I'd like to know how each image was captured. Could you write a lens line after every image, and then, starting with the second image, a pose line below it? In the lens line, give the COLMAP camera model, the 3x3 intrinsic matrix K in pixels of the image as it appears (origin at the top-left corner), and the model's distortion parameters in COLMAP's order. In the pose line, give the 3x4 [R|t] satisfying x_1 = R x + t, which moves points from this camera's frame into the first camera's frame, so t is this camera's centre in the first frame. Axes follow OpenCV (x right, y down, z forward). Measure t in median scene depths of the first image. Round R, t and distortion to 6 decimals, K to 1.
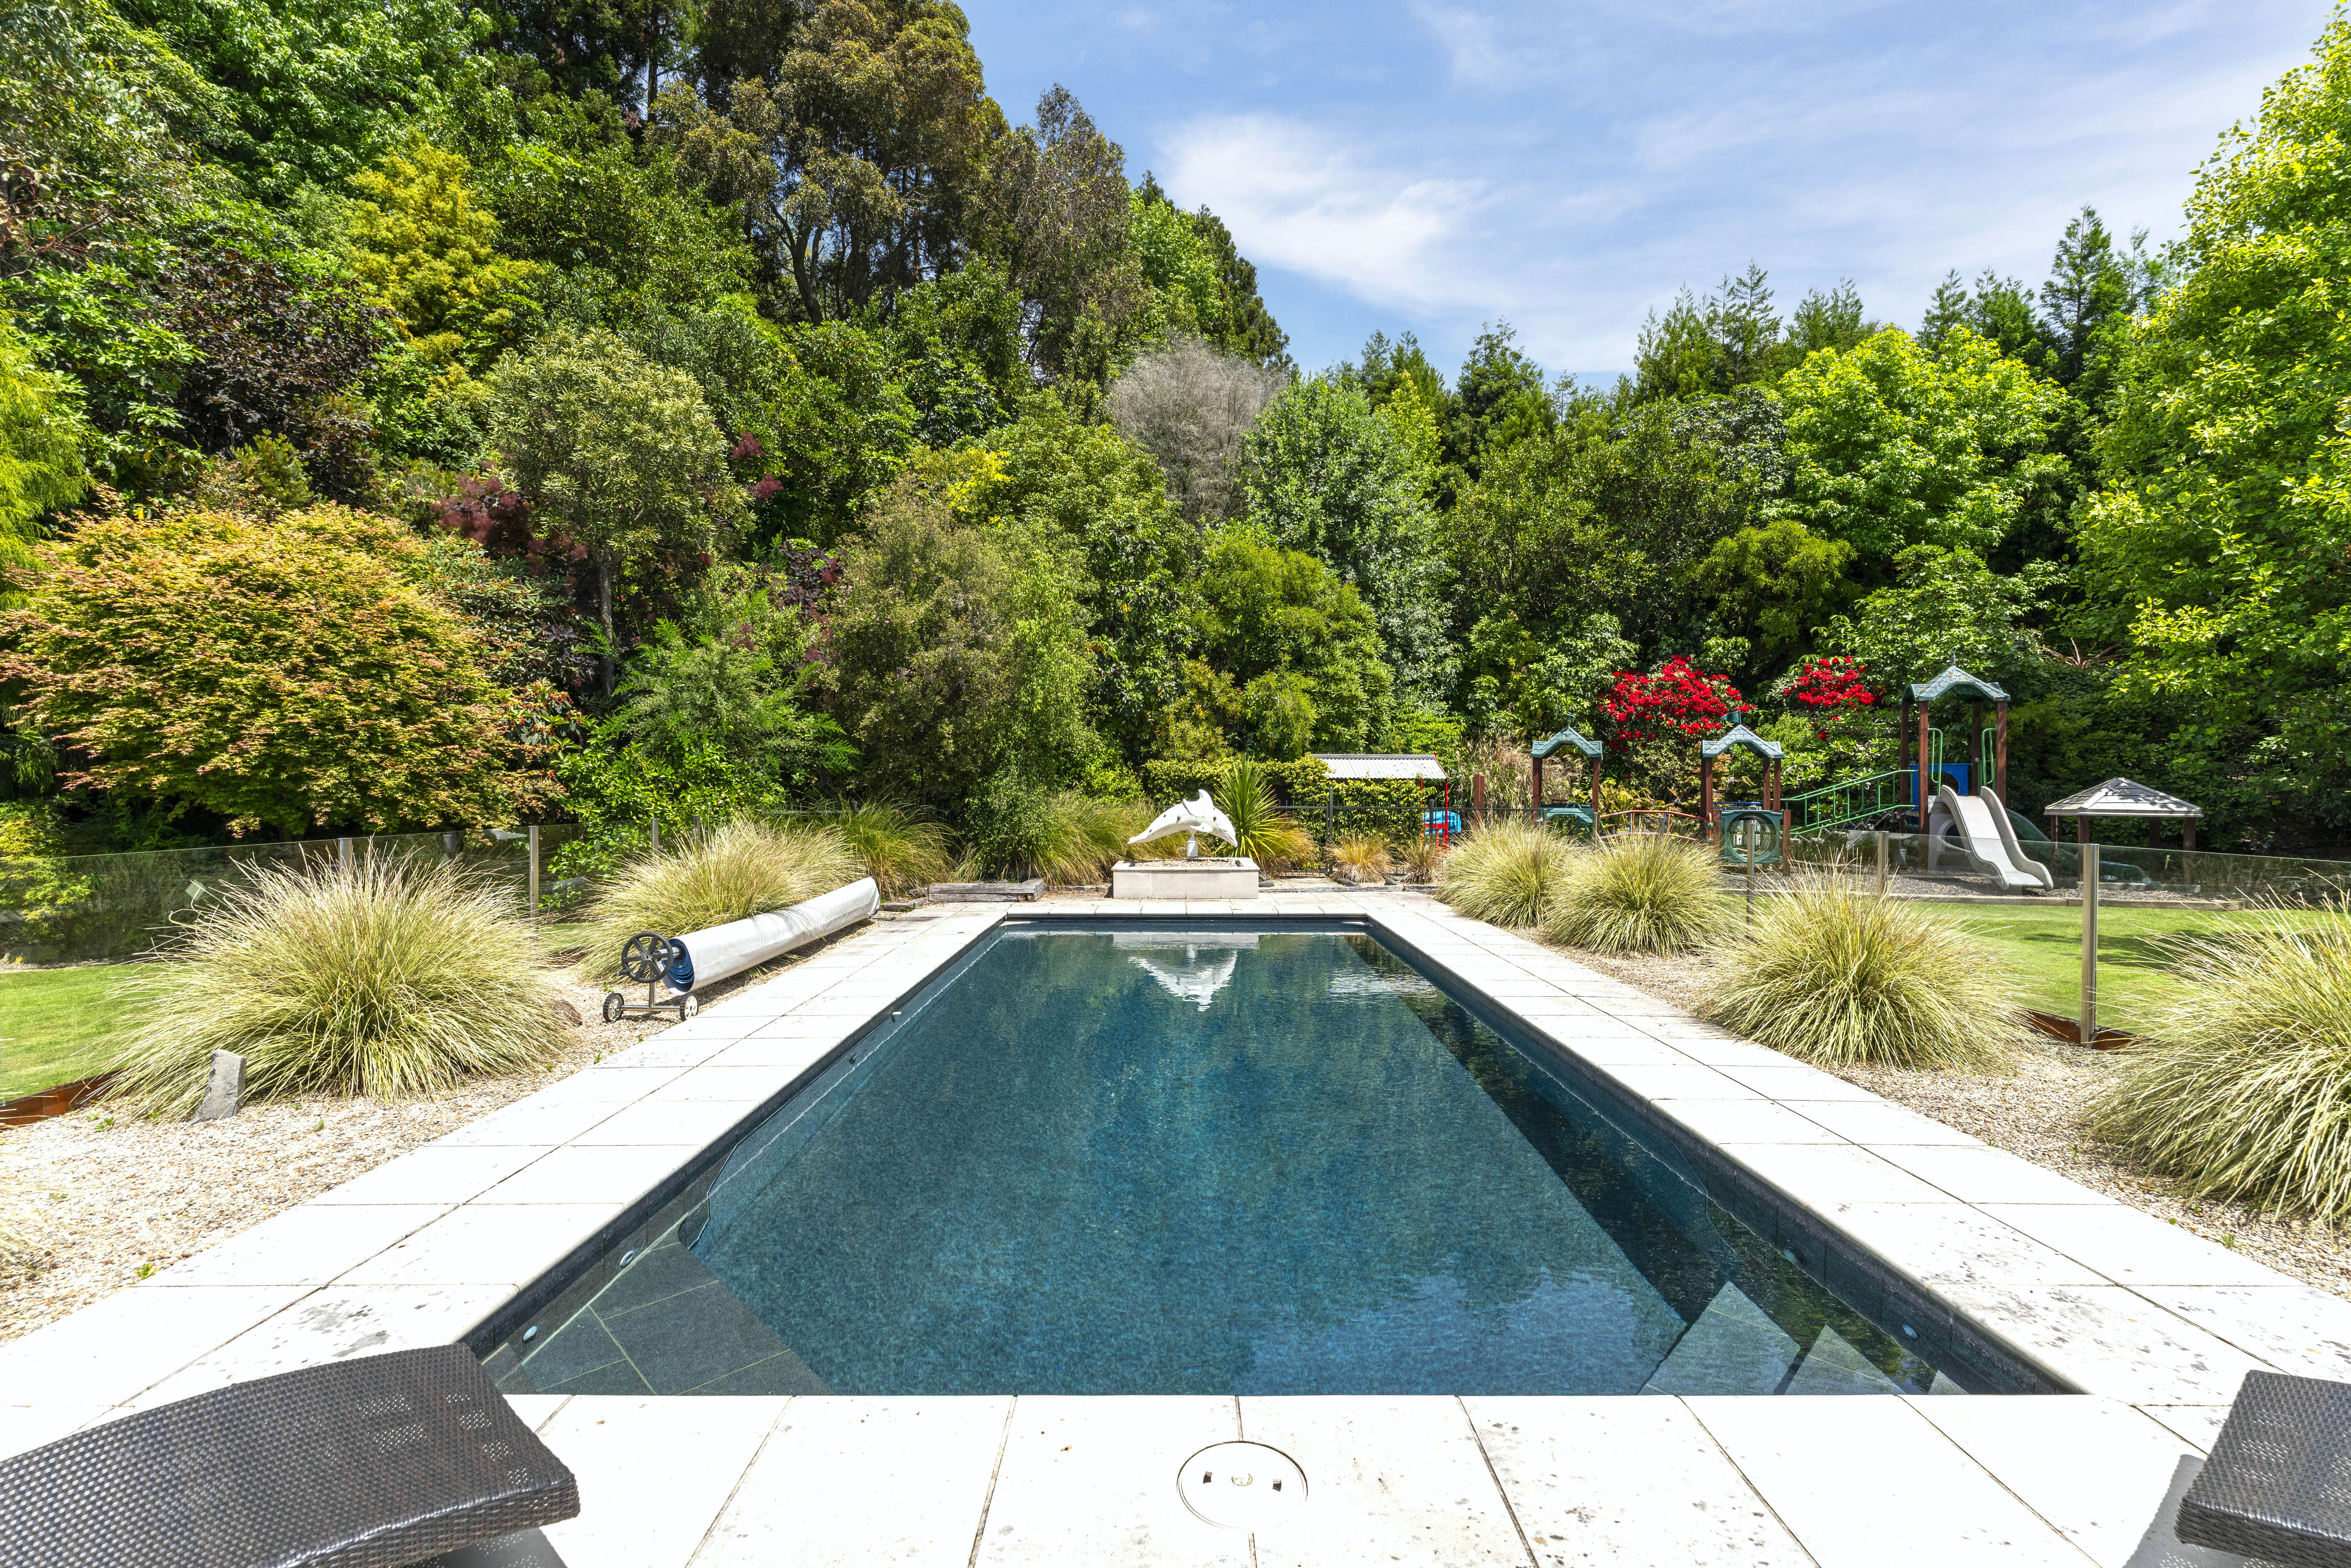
lens RADIAL K [[1003.1, 0, 1175.5], [0, 1003.1, 784.0], [0, 0, 1]] dist [-0.012234, 0.006156]
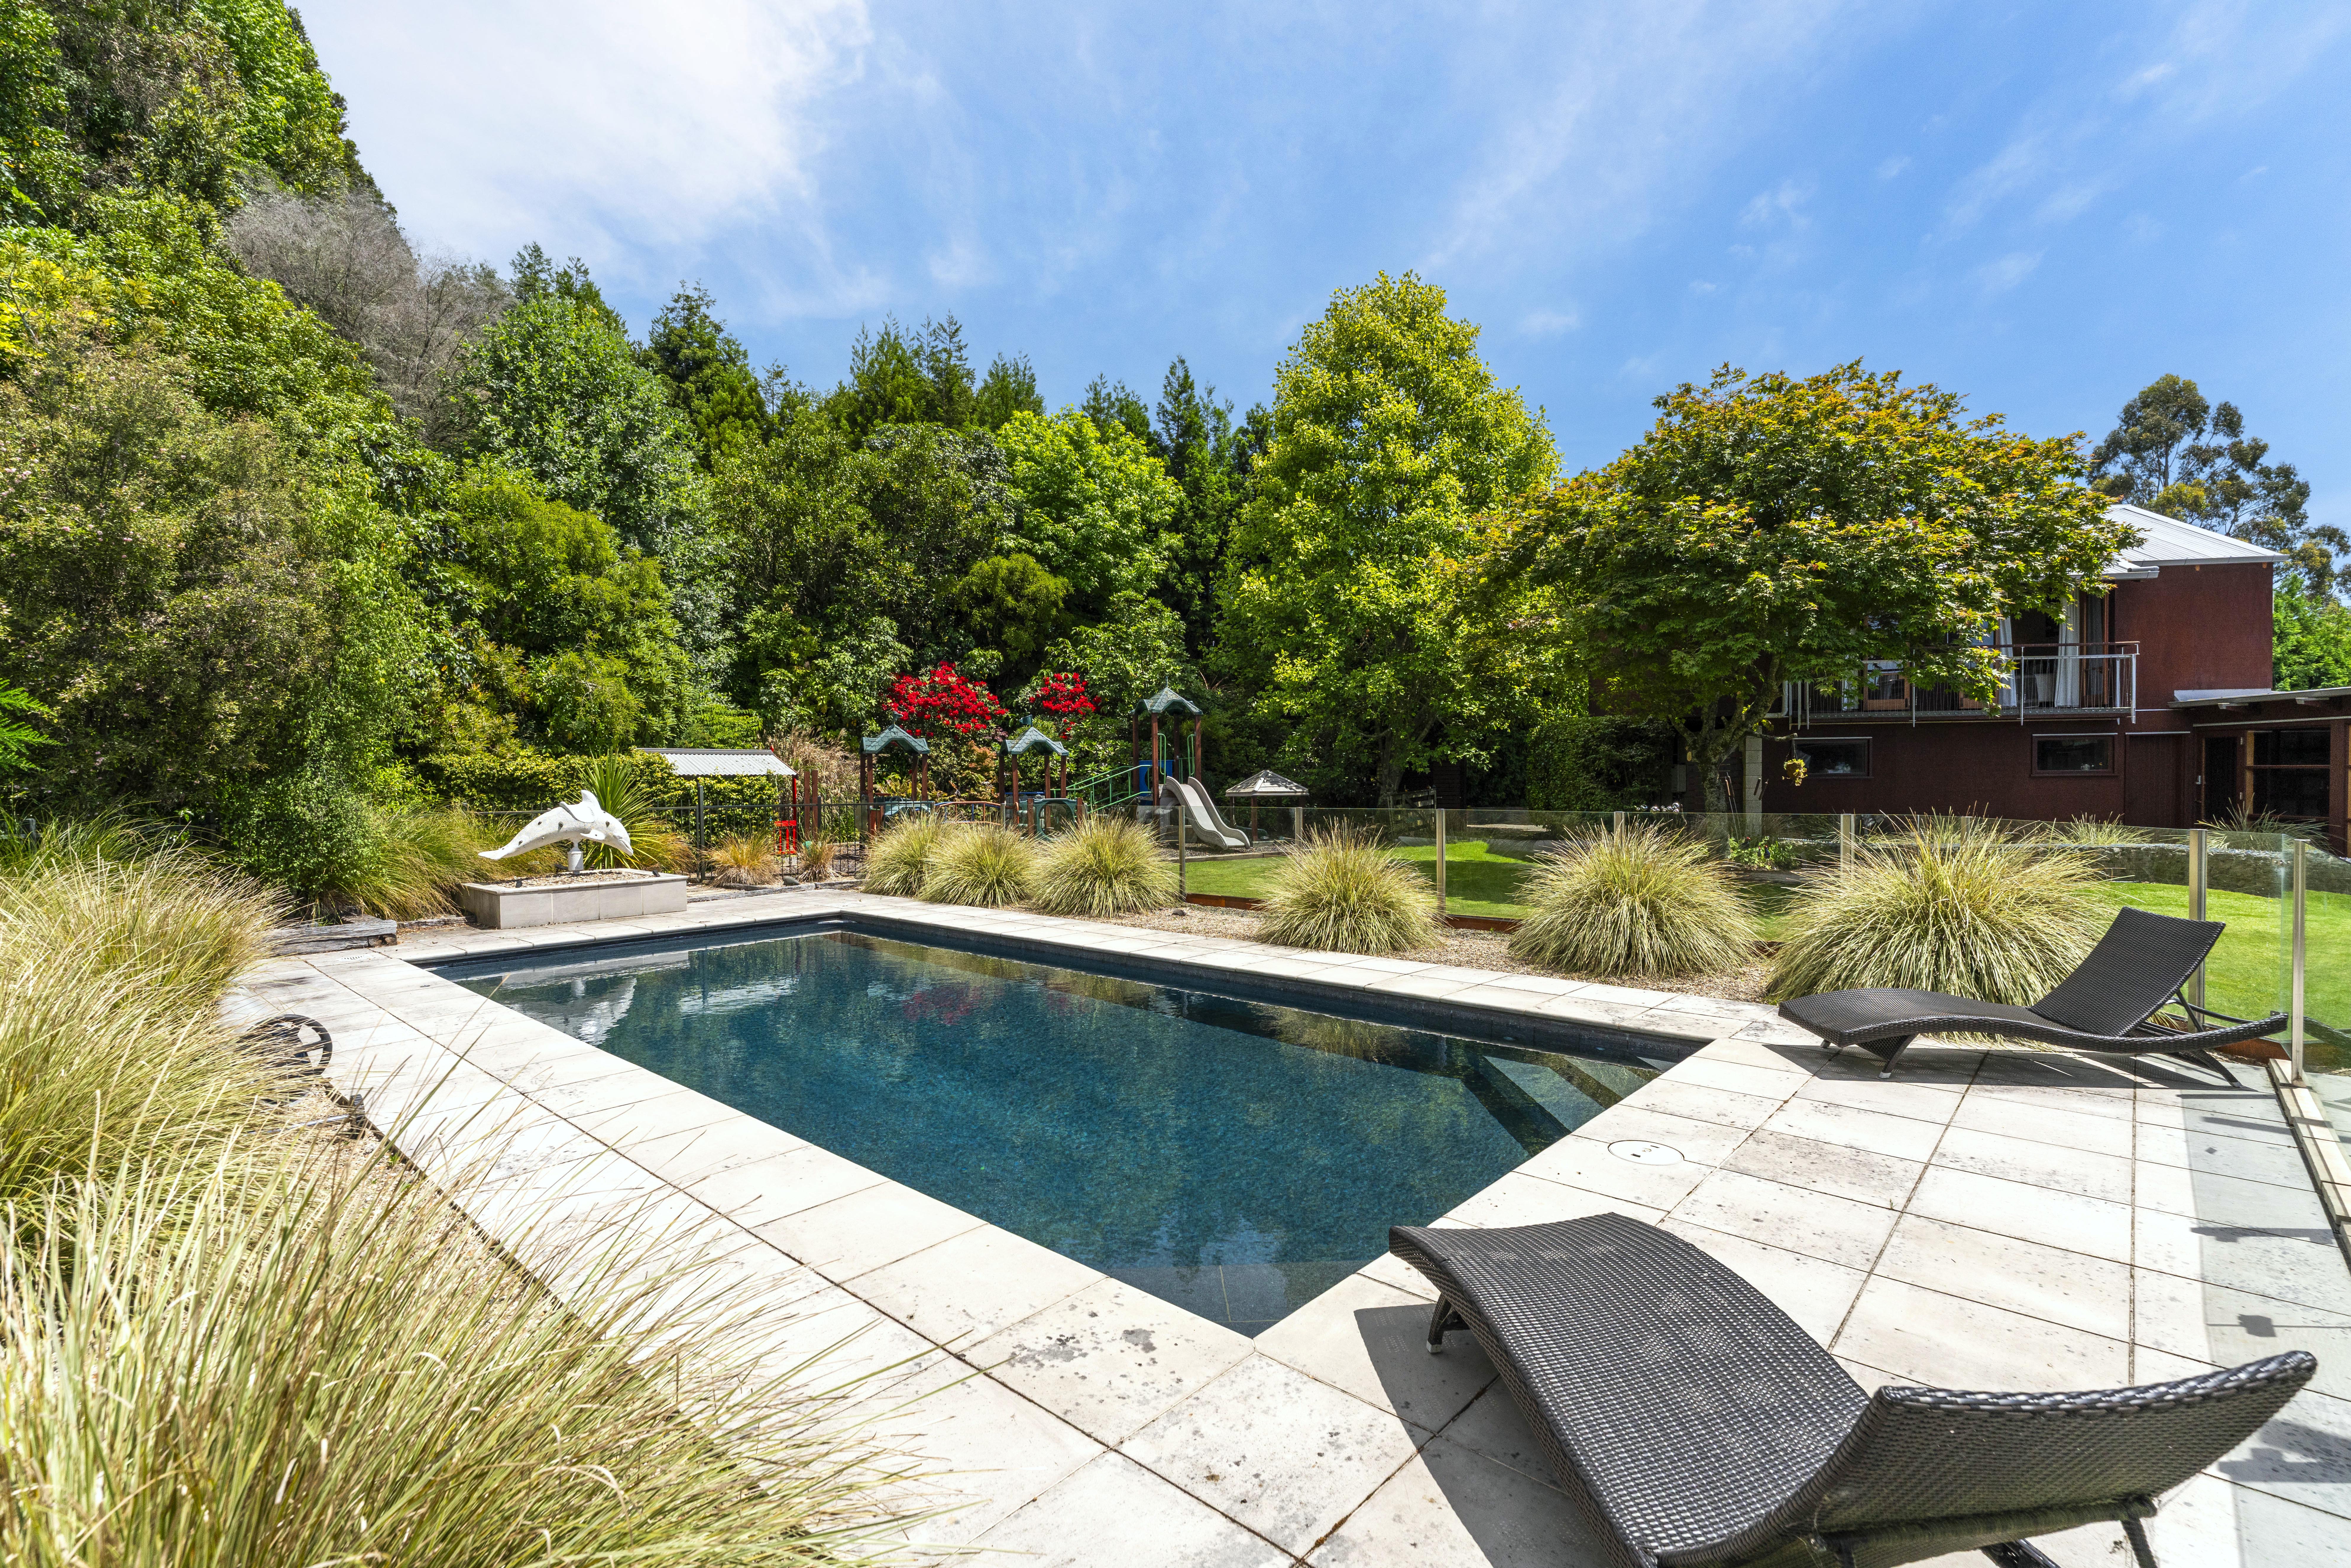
lens RADIAL K [[1039.2, 0, 1175.5], [0, 1039.2, 784.0], [0, 0, 1]] dist [-0.002693, 0.000190]
pose [[0.683214, -0.015499, 0.730054, -0.171365], [0.012257, 0.999877, 0.009757, -0.001192], [-0.730115, 0.002282, 0.683320, 0.028185]]
